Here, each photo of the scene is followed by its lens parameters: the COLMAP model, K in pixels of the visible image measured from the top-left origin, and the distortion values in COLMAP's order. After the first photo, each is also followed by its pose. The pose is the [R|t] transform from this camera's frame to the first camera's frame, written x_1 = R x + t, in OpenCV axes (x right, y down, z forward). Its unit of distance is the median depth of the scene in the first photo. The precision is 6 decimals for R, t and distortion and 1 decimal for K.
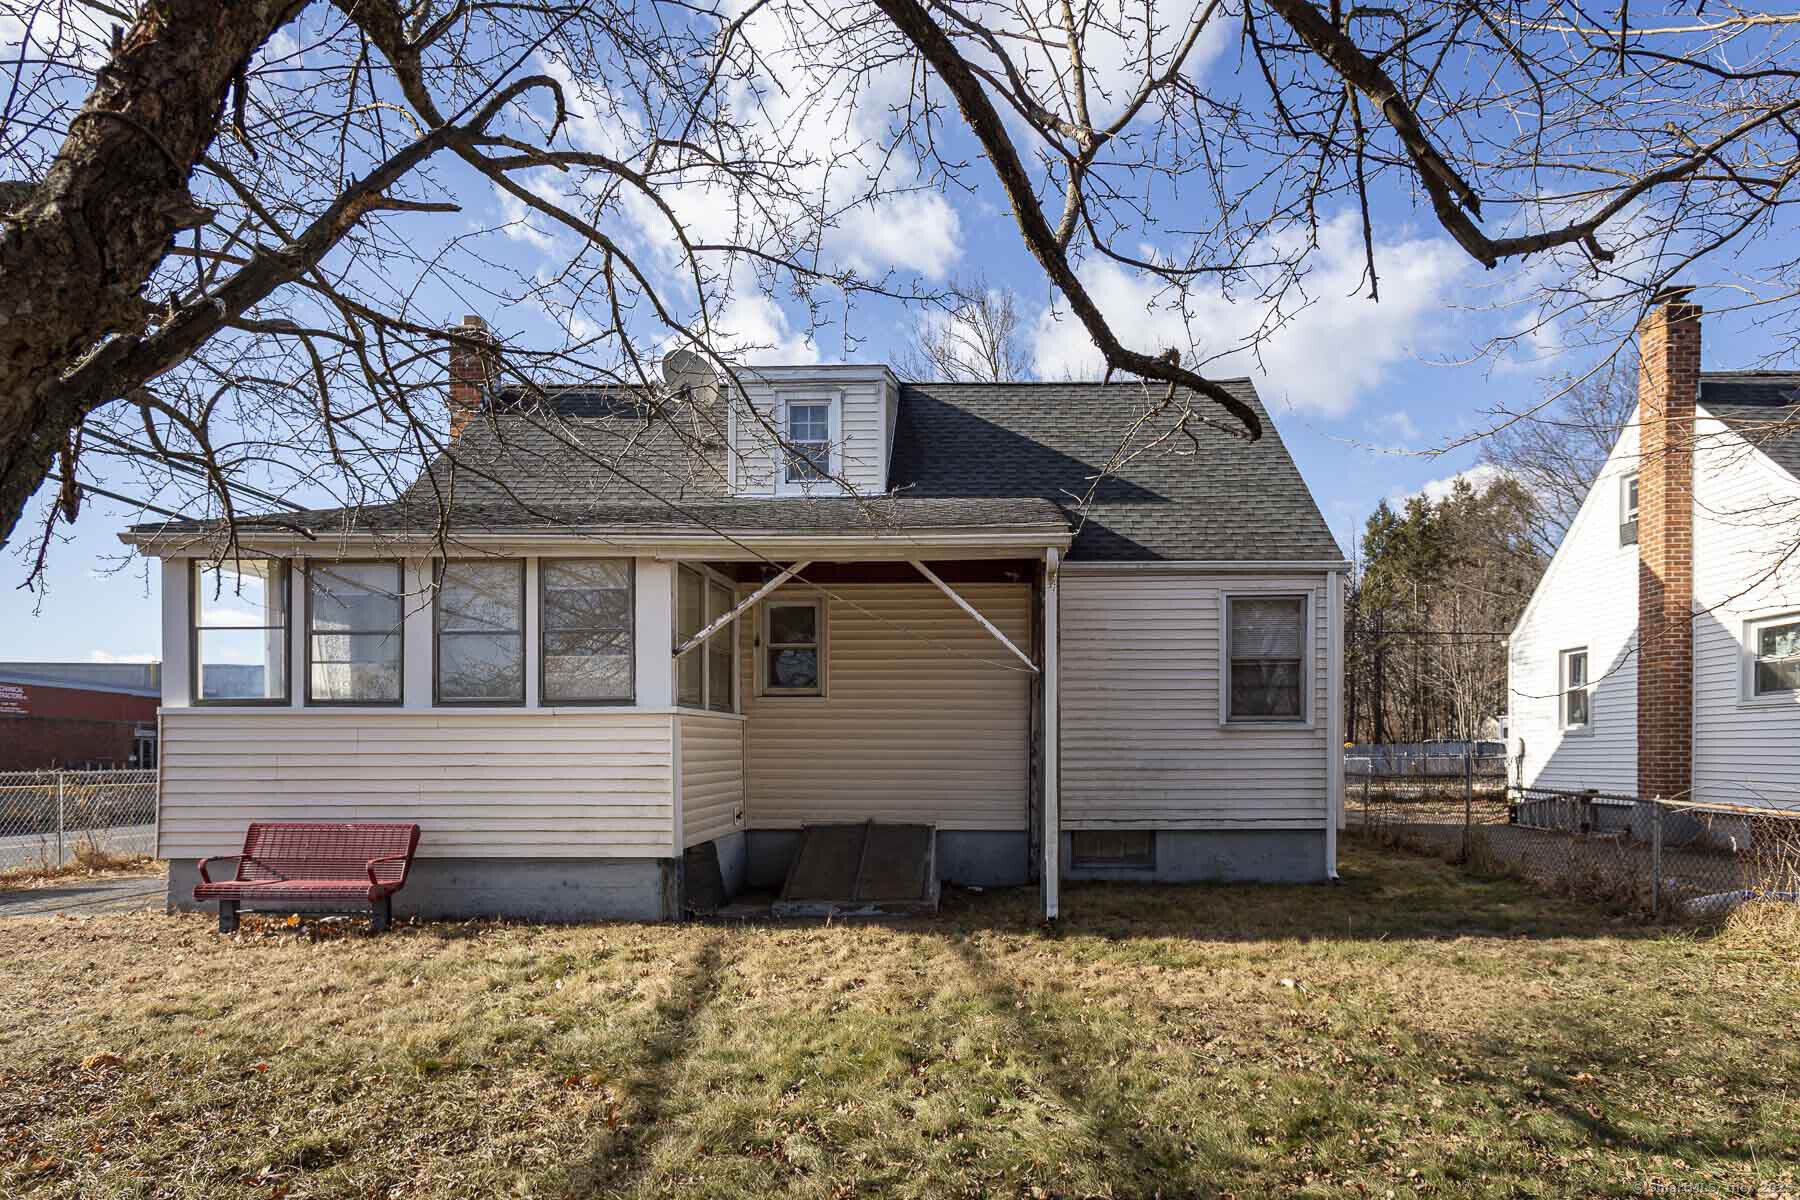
lens RADIAL K [[1008.5, 0, 901.8], [0, 1008.5, 759.0], [0, 0, 1]] dist [0.000933, -0.000238]
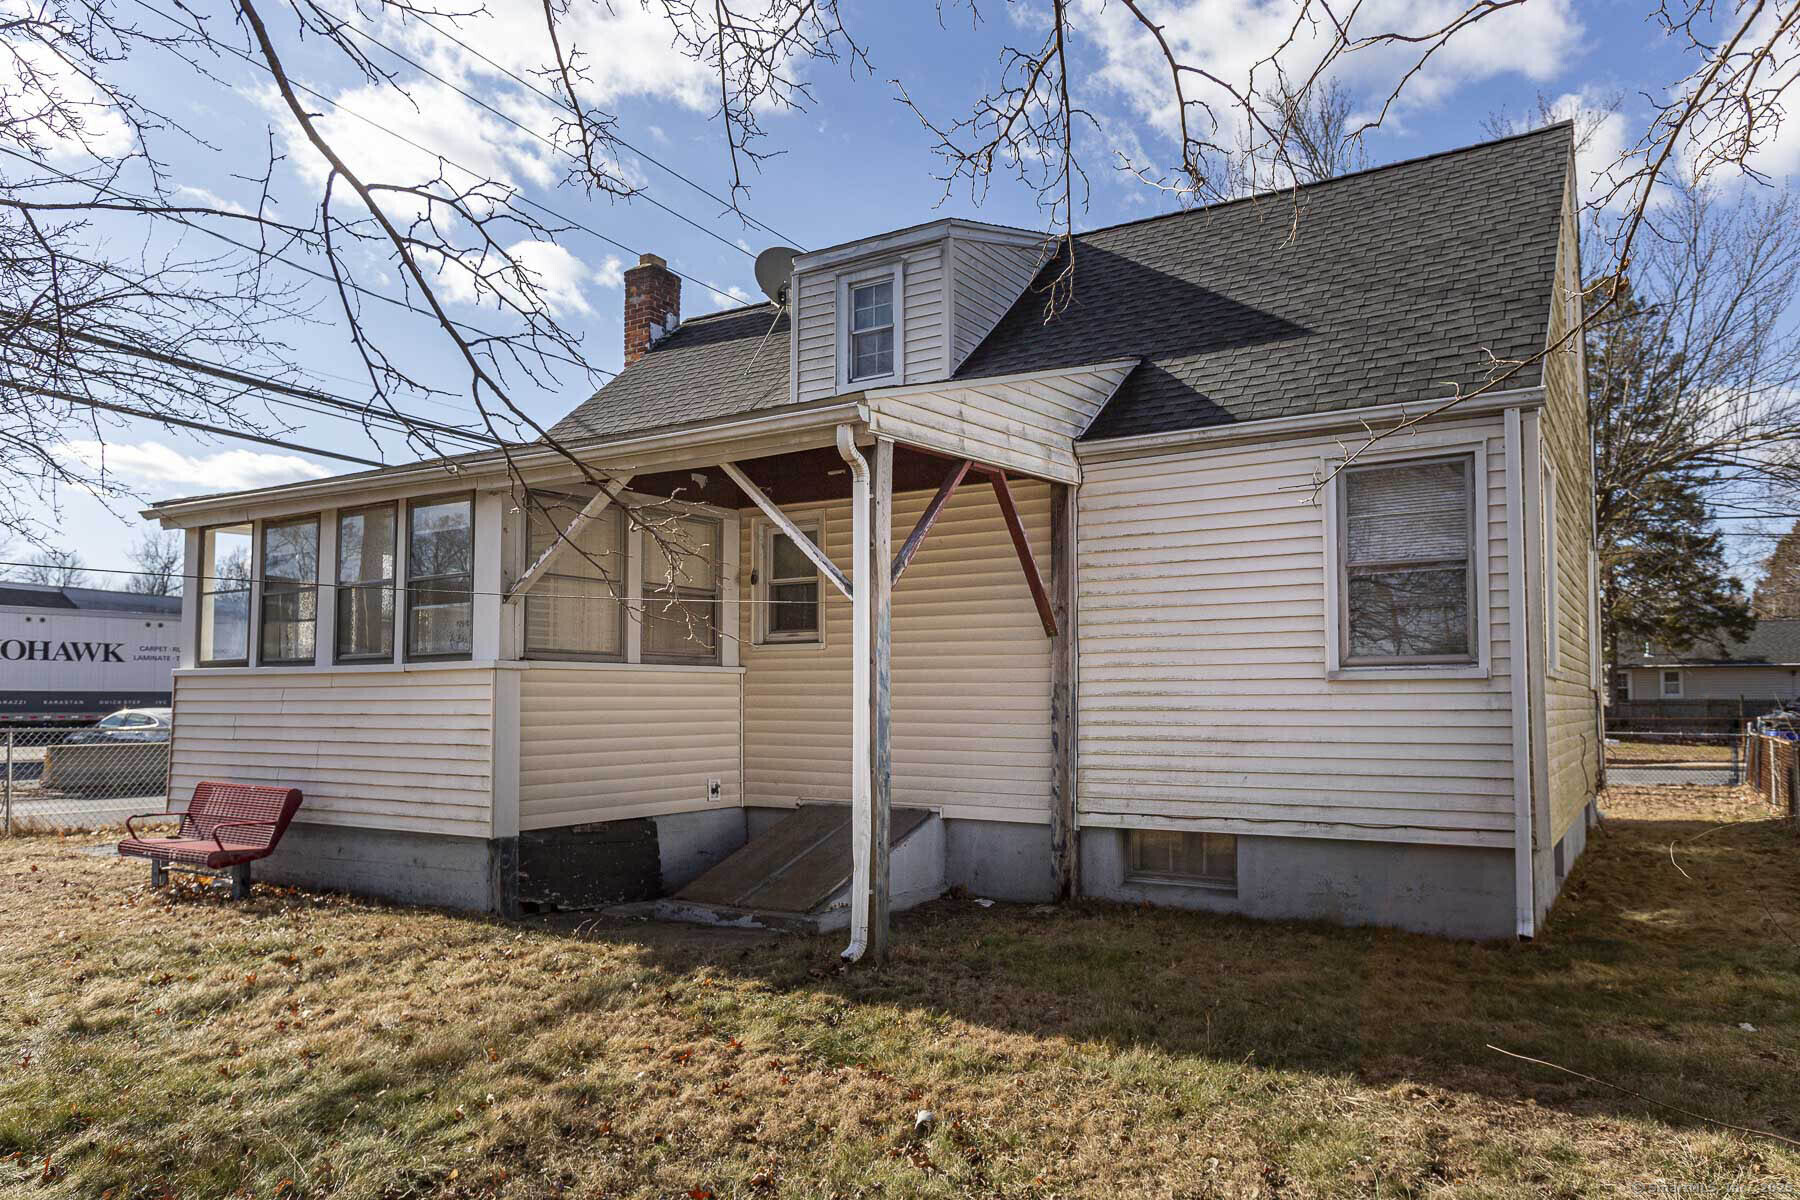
lens RADIAL K [[1151.2, 0, 899.5], [0, 1151.2, 648.9], [0, 0, 1]] dist [0.003953, 0.001206]
pose [[0.877499, -0.022510, -0.479049, 0.428903], [-0.003563, 0.998564, -0.053447, -0.008732], [0.479565, 0.048607, 0.876159, 0.244417]]
